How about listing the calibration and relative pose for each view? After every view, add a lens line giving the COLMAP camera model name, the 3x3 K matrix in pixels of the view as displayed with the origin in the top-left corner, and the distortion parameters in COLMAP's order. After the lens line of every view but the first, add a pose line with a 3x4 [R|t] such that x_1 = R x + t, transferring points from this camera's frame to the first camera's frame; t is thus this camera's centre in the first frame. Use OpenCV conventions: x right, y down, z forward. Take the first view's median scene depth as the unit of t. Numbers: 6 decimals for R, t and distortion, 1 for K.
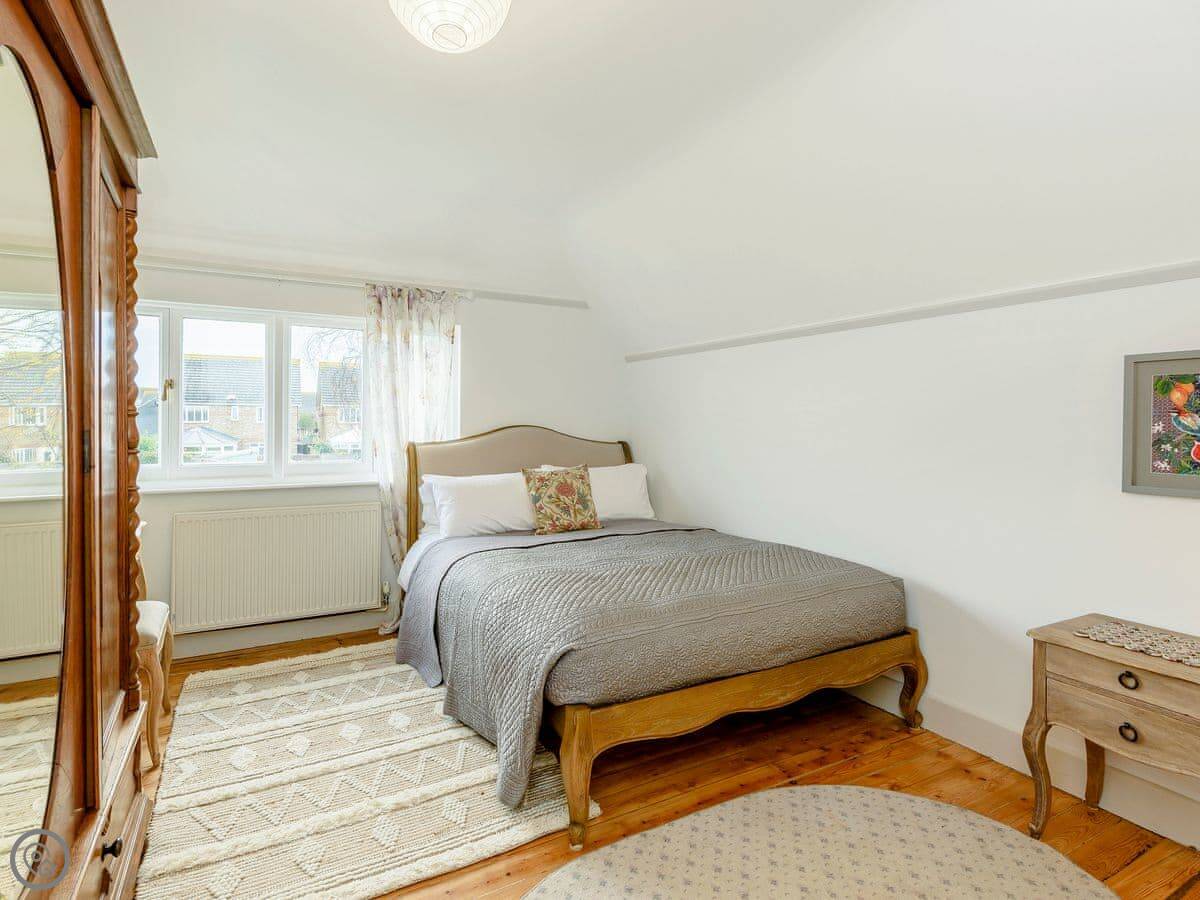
lens RADIAL K [[525.6, 0, 616.8], [0, 525.6, 452.5], [0, 0, 1]] dist [0.001732, -0.000502]
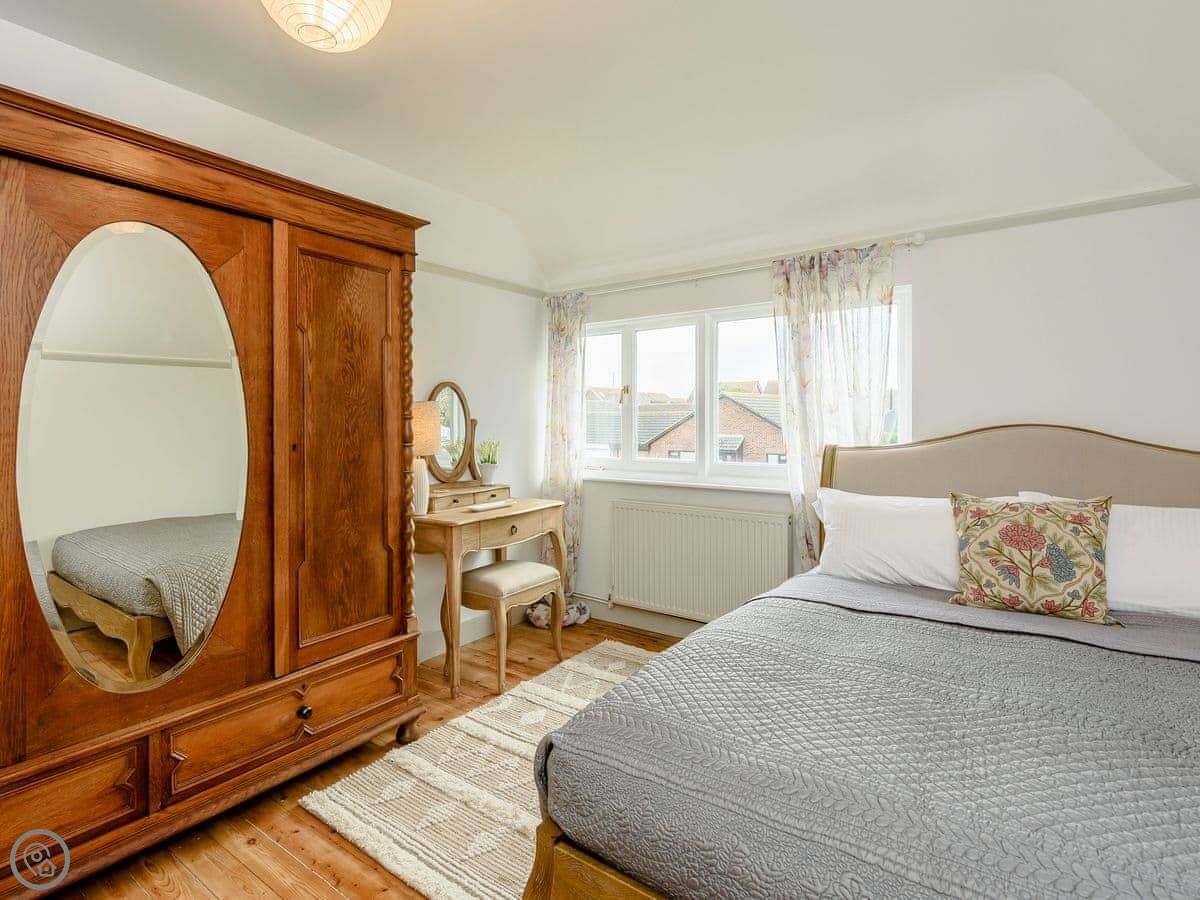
lens RADIAL K [[616.8, 0, 633.6], [0, 616.8, 442.4], [0, 0, 1]] dist [0.001942, -0.000033]
pose [[0.447786, 0.027850, -0.893707, 0.325868], [-0.043247, 0.999020, 0.009464, -0.021430], [0.893094, 0.034412, 0.448552, 0.334153]]
